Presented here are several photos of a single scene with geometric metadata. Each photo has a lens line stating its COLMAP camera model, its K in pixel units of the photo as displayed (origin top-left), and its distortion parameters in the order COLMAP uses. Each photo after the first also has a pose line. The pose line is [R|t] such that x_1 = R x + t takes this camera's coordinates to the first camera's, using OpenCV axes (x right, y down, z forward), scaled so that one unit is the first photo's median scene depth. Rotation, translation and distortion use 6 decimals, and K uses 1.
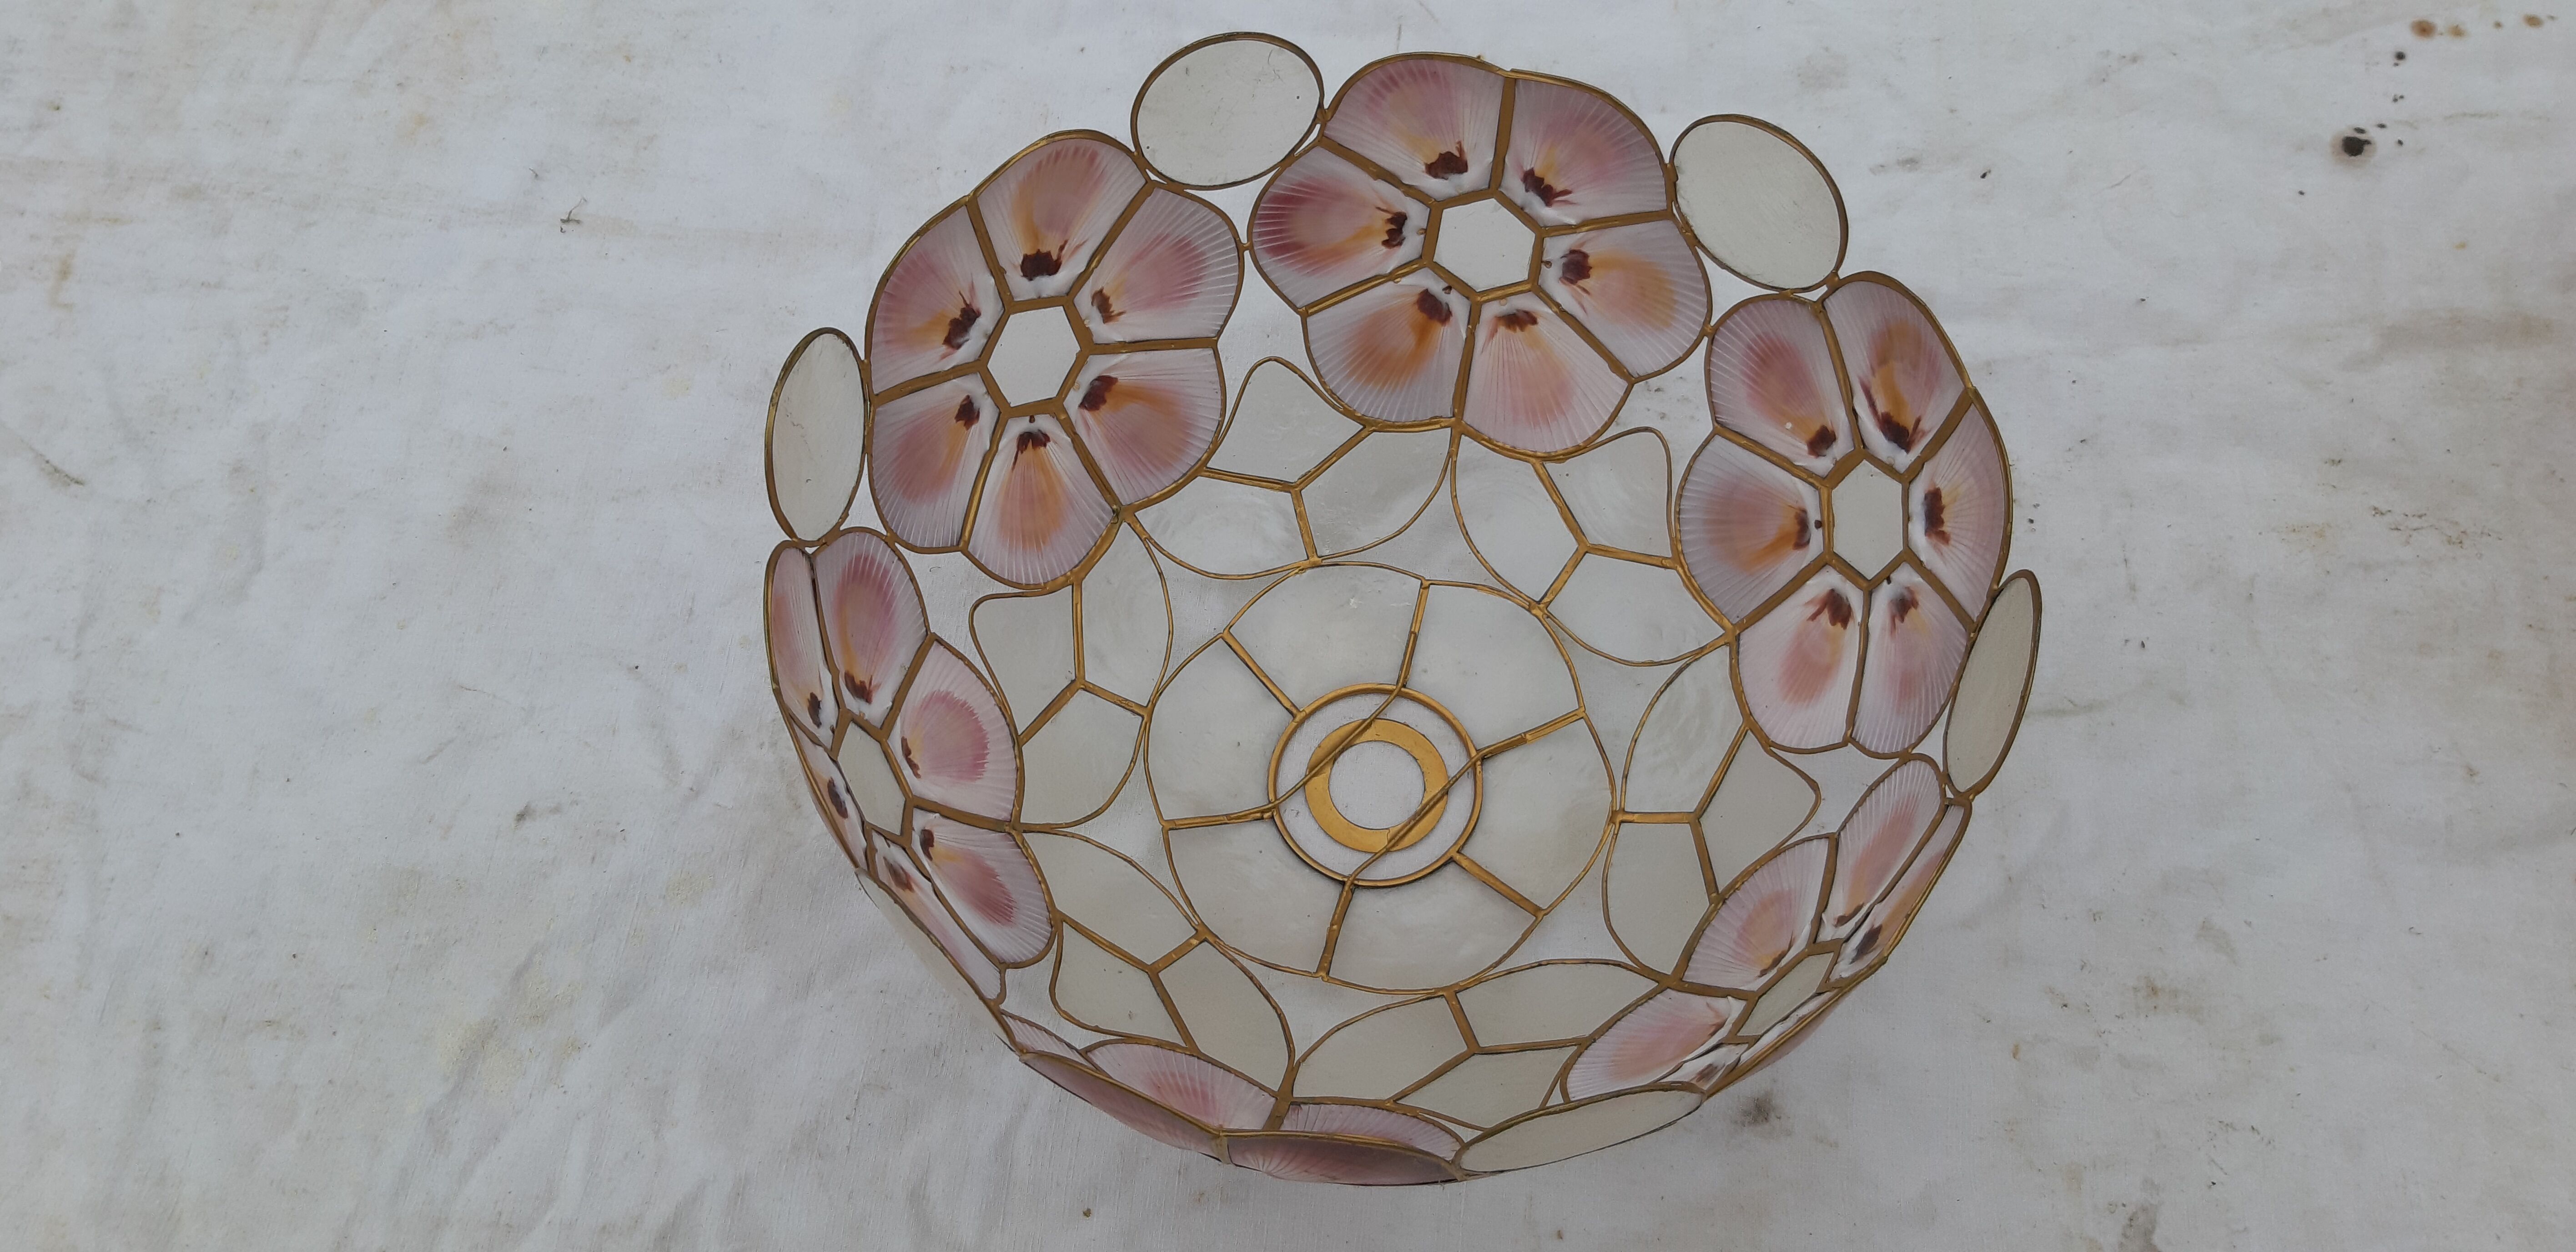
lens RADIAL K [[2024.5, 0, 1274.3], [0, 2024.5, 621.7], [0, 0, 1]] dist [0.067966, -0.152983]
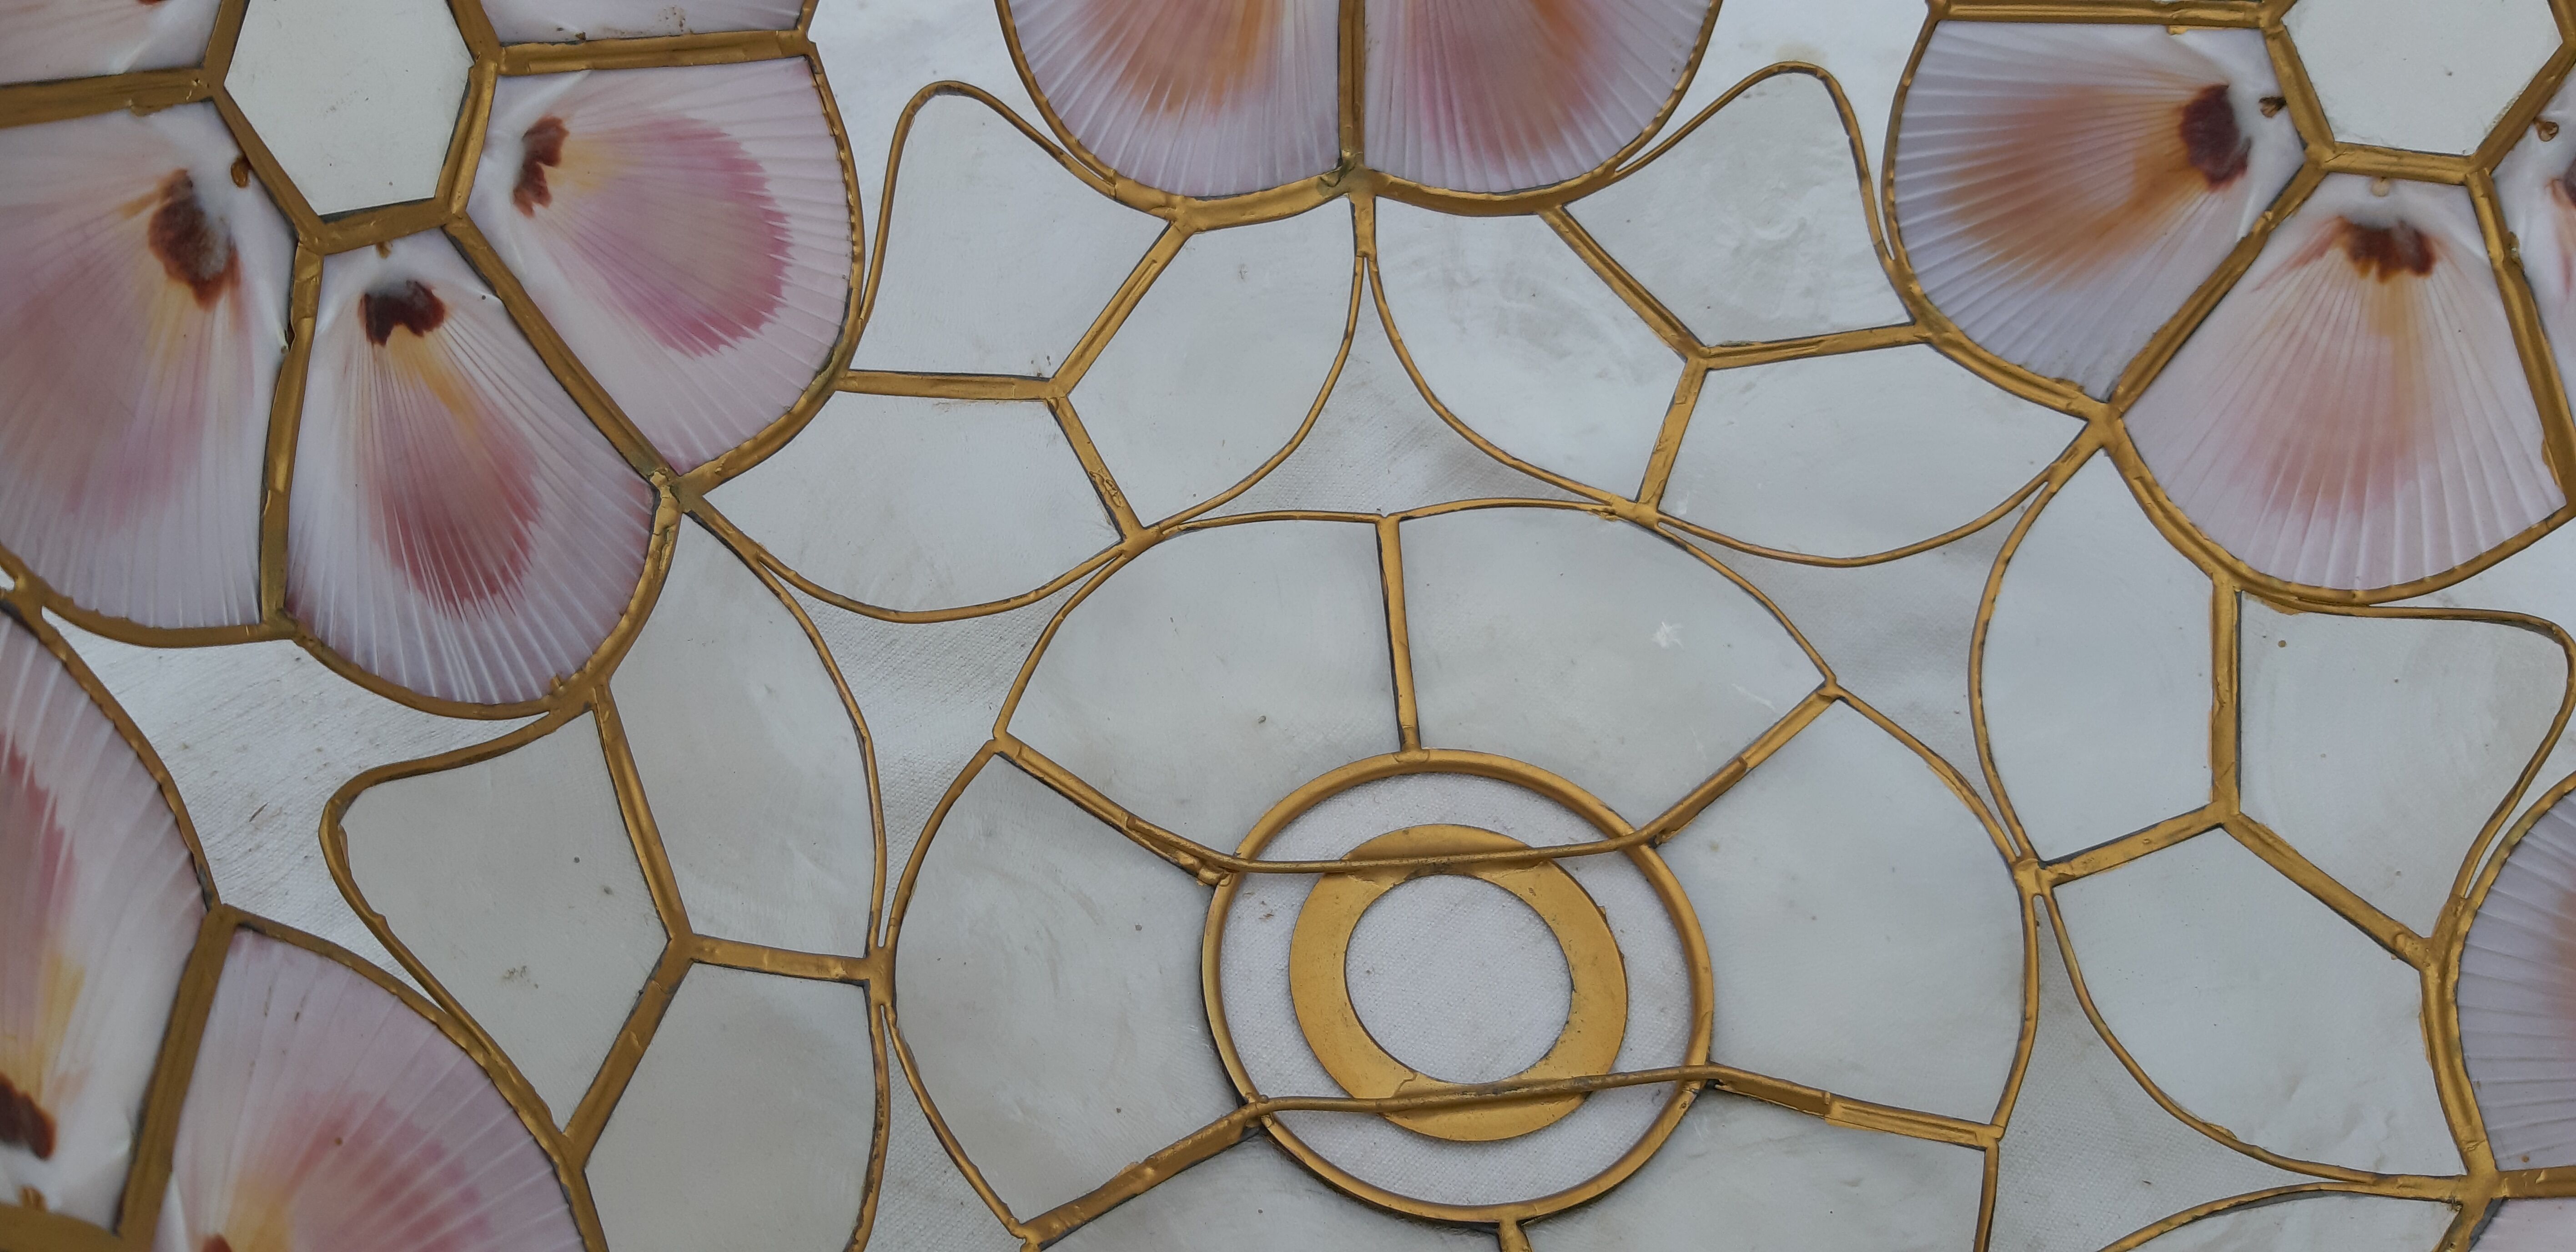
lens RADIAL K [[2024.5, 0, 1274.3], [0, 2024.5, 621.7], [0, 0, 1]] dist [0.067966, -0.152983]
pose [[0.786219, 0.546958, -0.287571, 0.103544], [-0.588829, 0.804276, -0.080130, 0.079179], [0.187459, 0.232329, 0.954402, 0.584987]]
